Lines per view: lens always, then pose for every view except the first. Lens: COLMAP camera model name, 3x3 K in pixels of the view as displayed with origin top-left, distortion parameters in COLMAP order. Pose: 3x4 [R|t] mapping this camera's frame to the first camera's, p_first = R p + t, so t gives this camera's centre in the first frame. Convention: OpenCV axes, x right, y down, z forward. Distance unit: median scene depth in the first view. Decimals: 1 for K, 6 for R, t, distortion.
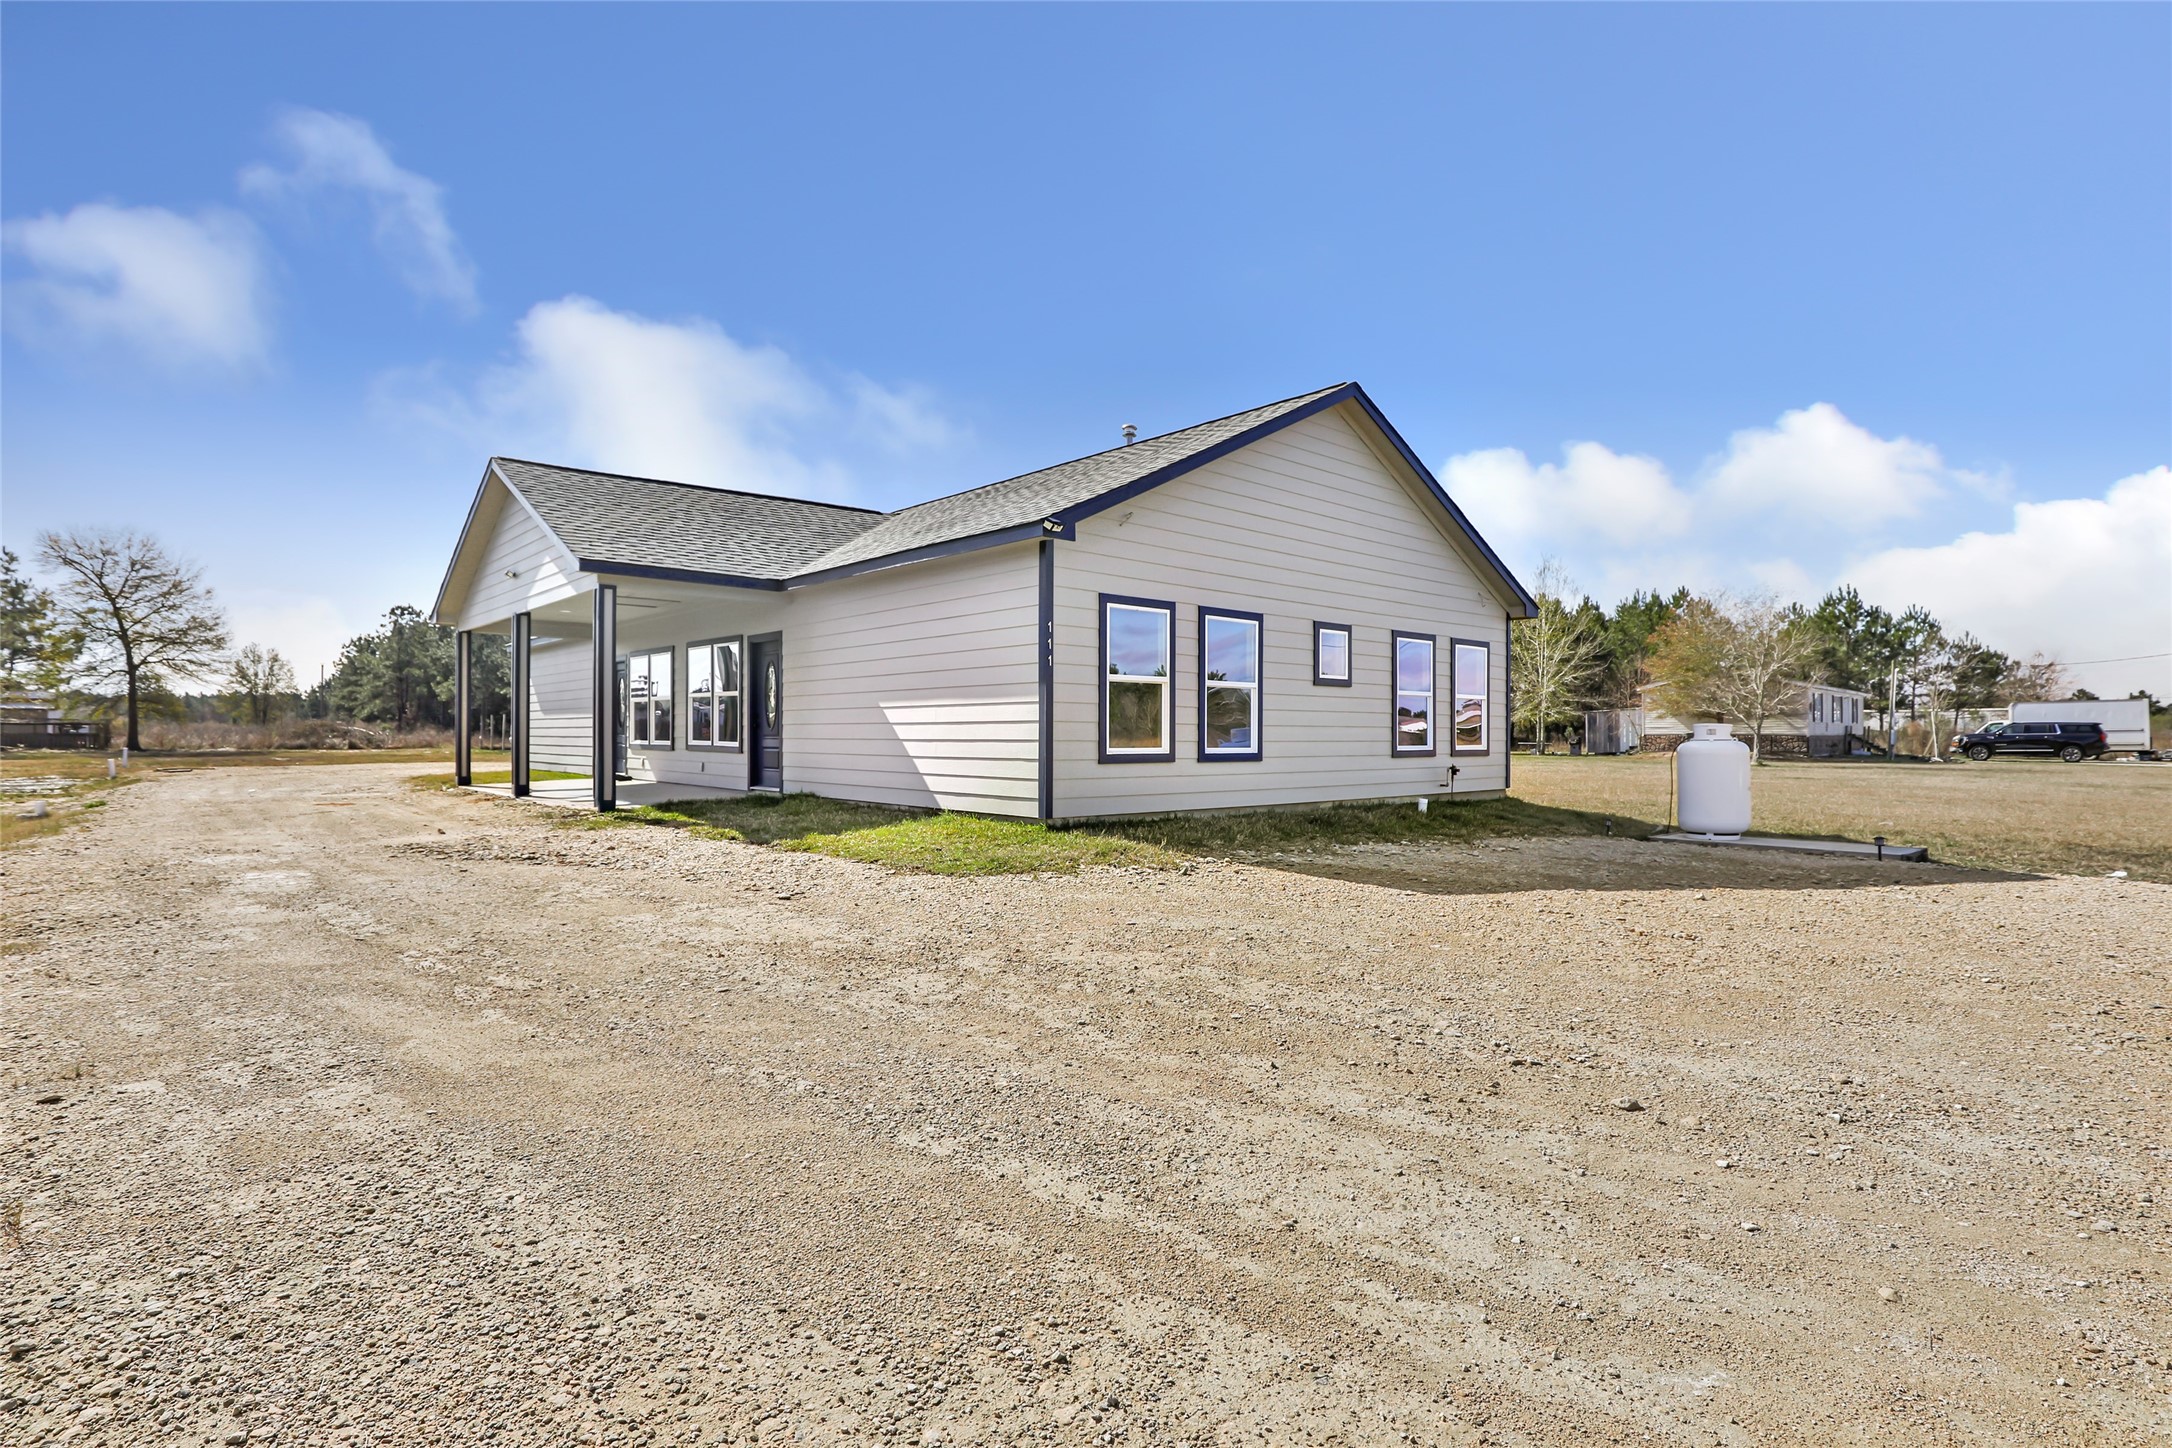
lens RADIAL K [[1039.4, 0, 1096.5], [0, 1039.4, 723.6], [0, 0, 1]] dist [-0.041189, 0.003854]
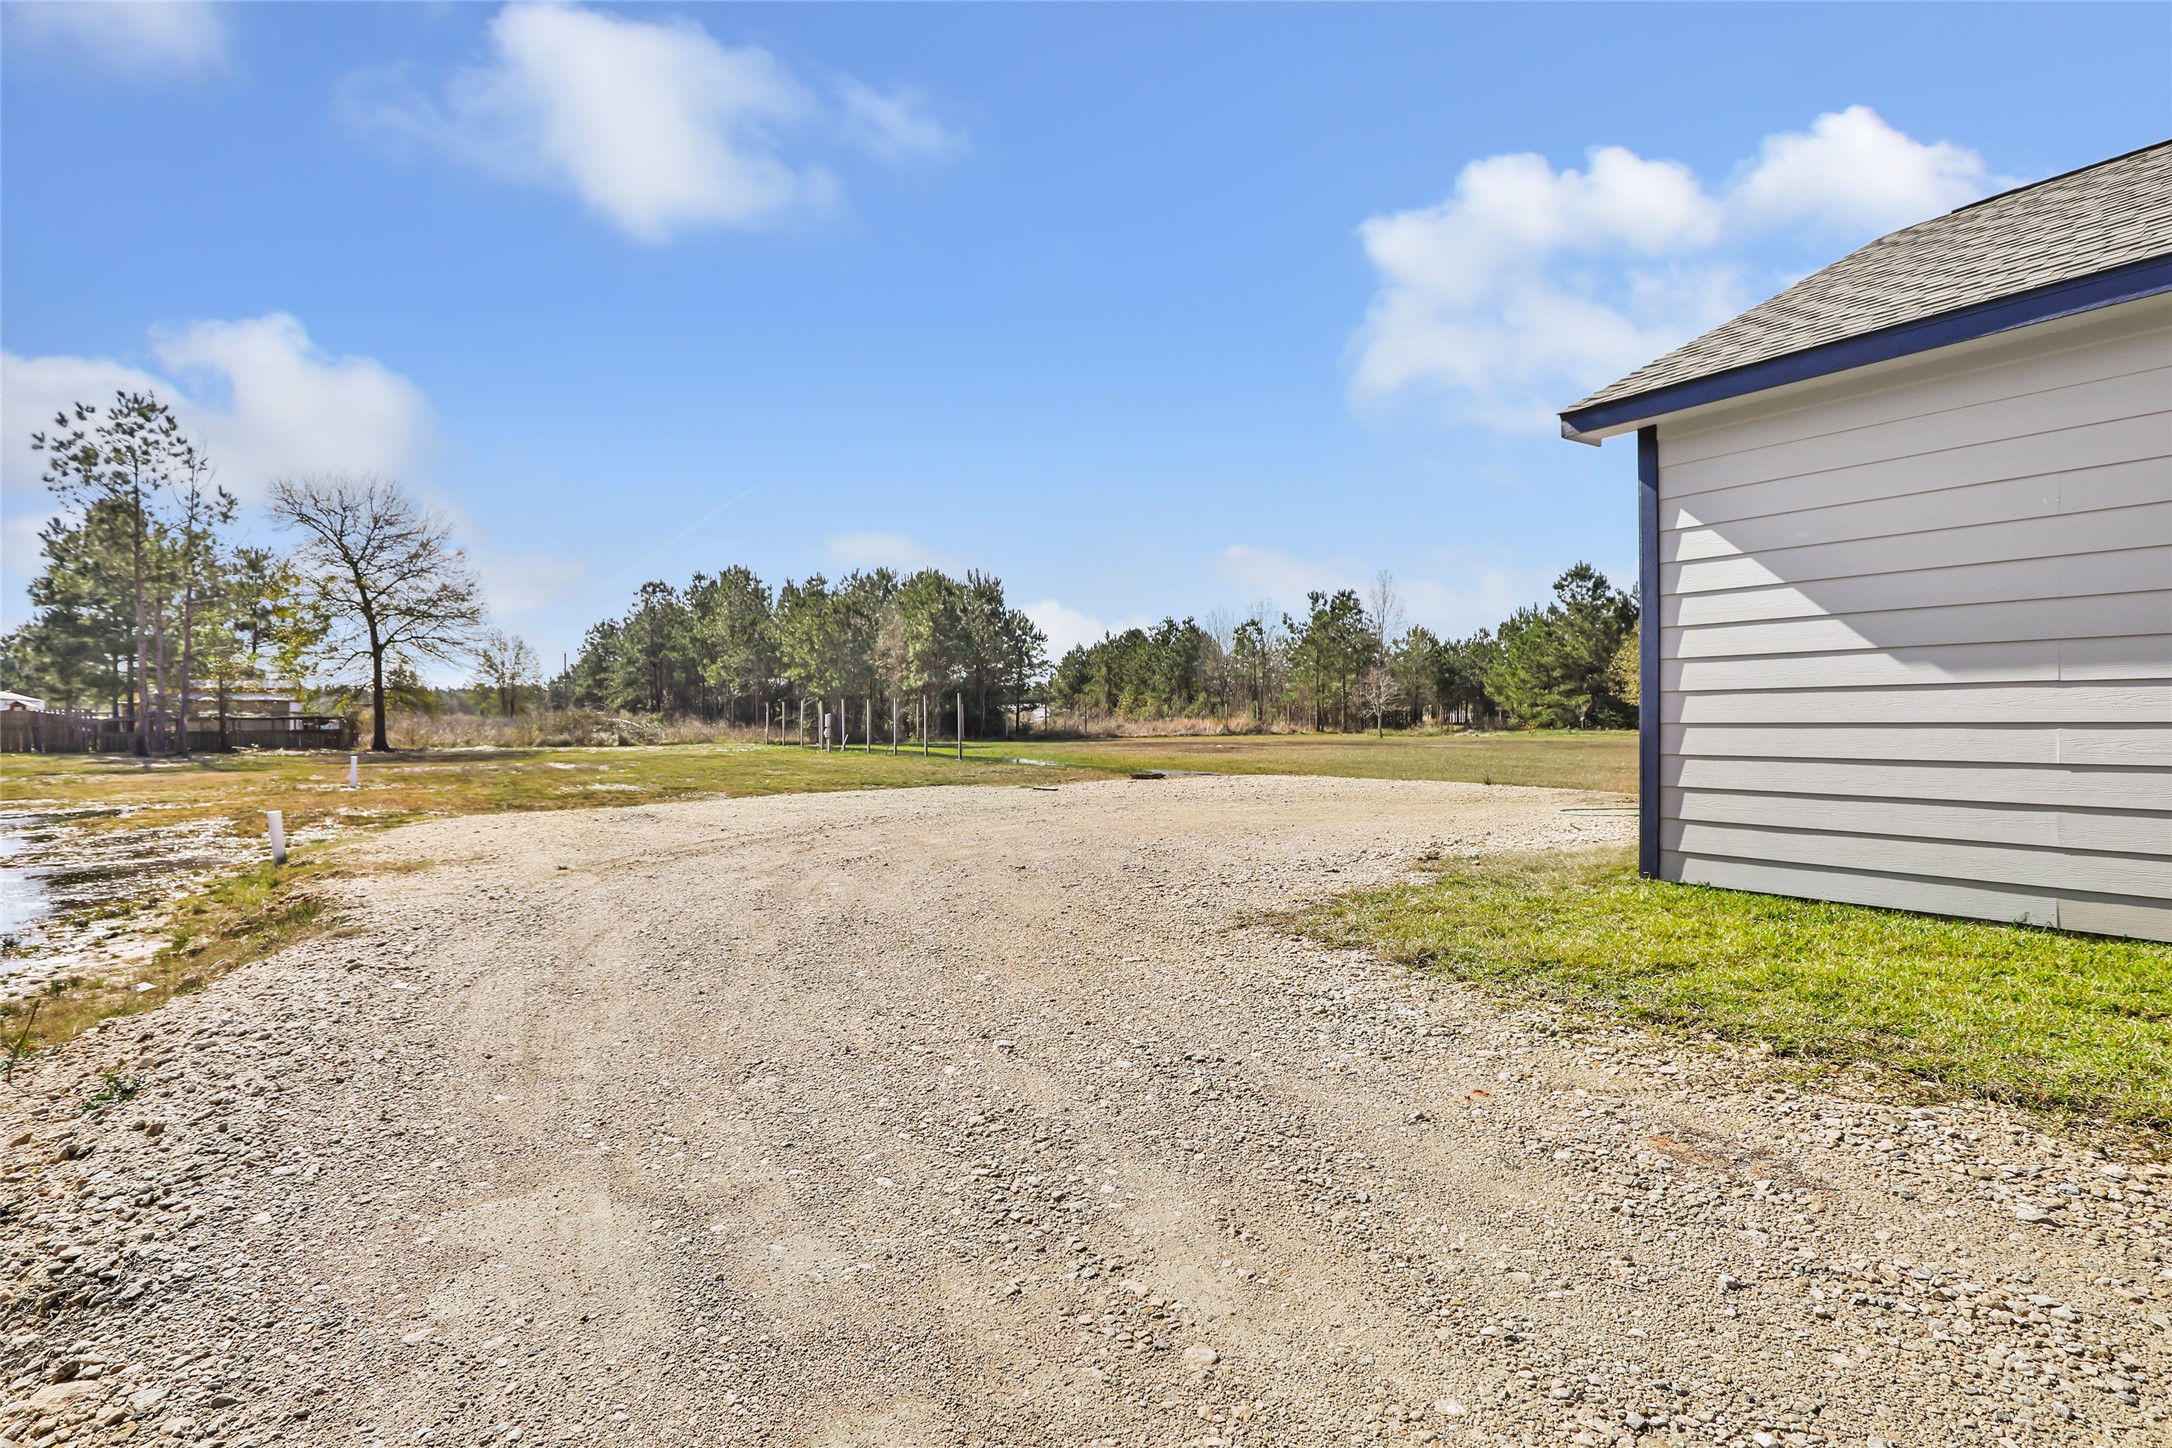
lens RADIAL K [[1039.4, 0, 1076.7], [0, 1039.4, 725.9], [0, 0, 1]] dist [-0.041189, 0.003854]
pose [[0.984509, -0.006152, -0.175227, -0.250391], [0.008914, 0.999848, 0.014983, -0.000254], [0.175108, -0.016313, 0.984414, 0.275225]]
